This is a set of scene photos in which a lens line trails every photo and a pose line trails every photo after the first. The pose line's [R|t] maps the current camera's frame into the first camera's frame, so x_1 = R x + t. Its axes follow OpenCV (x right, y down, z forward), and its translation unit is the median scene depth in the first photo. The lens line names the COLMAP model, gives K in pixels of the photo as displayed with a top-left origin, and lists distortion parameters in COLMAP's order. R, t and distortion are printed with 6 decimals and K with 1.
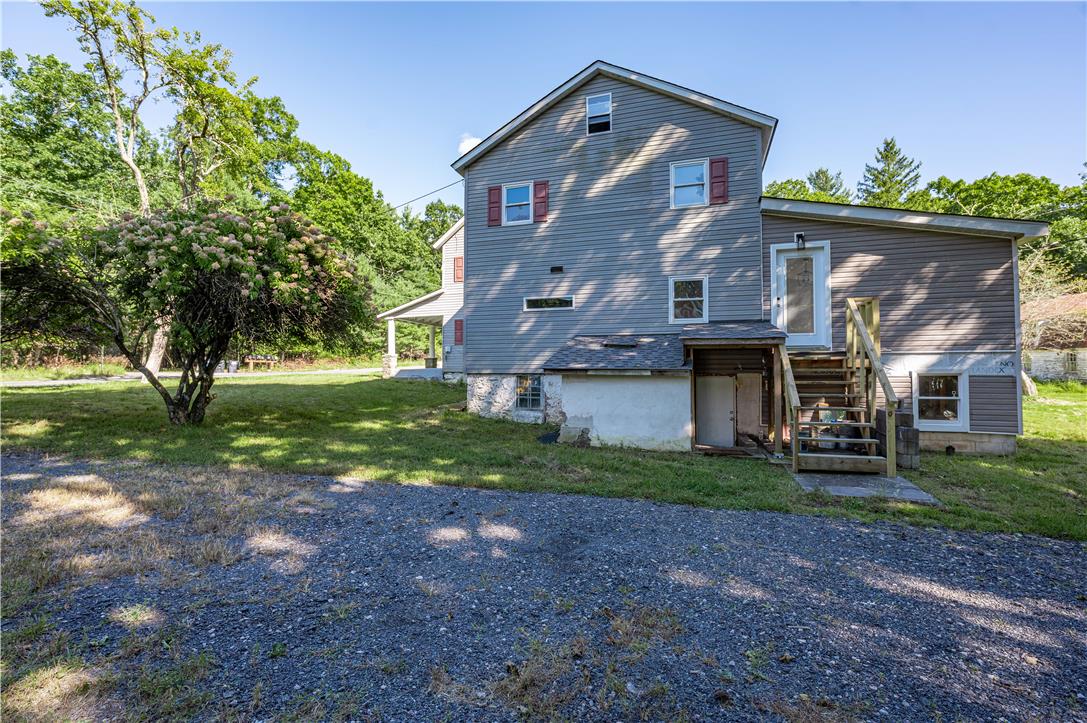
lens RADIAL K [[502.3, 0, 543.5], [0, 502.3, 361.5], [0, 0, 1]] dist [0.001092, 0.000680]
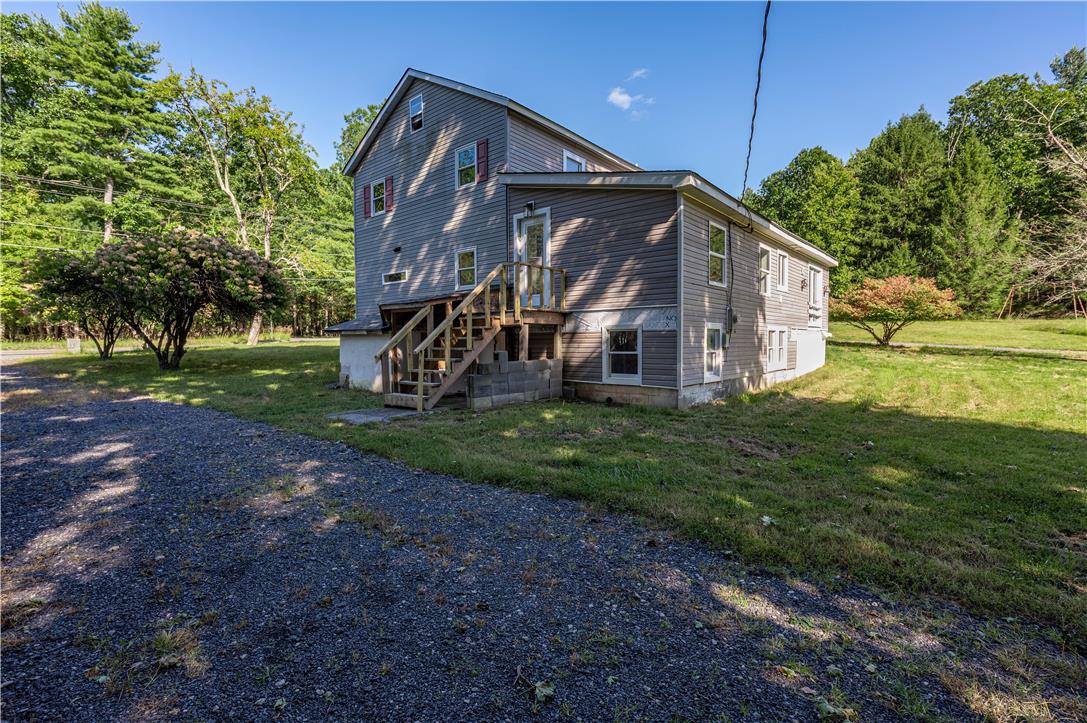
lens RADIAL K [[502.3, 0, 543.5], [0, 502.3, 361.5], [0, 0, 1]] dist [0.001092, 0.000680]
pose [[0.922857, 0.008592, -0.385047, 0.944221], [0.019053, 0.997509, 0.067922, 0.015285], [0.384671, -0.070018, 0.920394, -0.017289]]
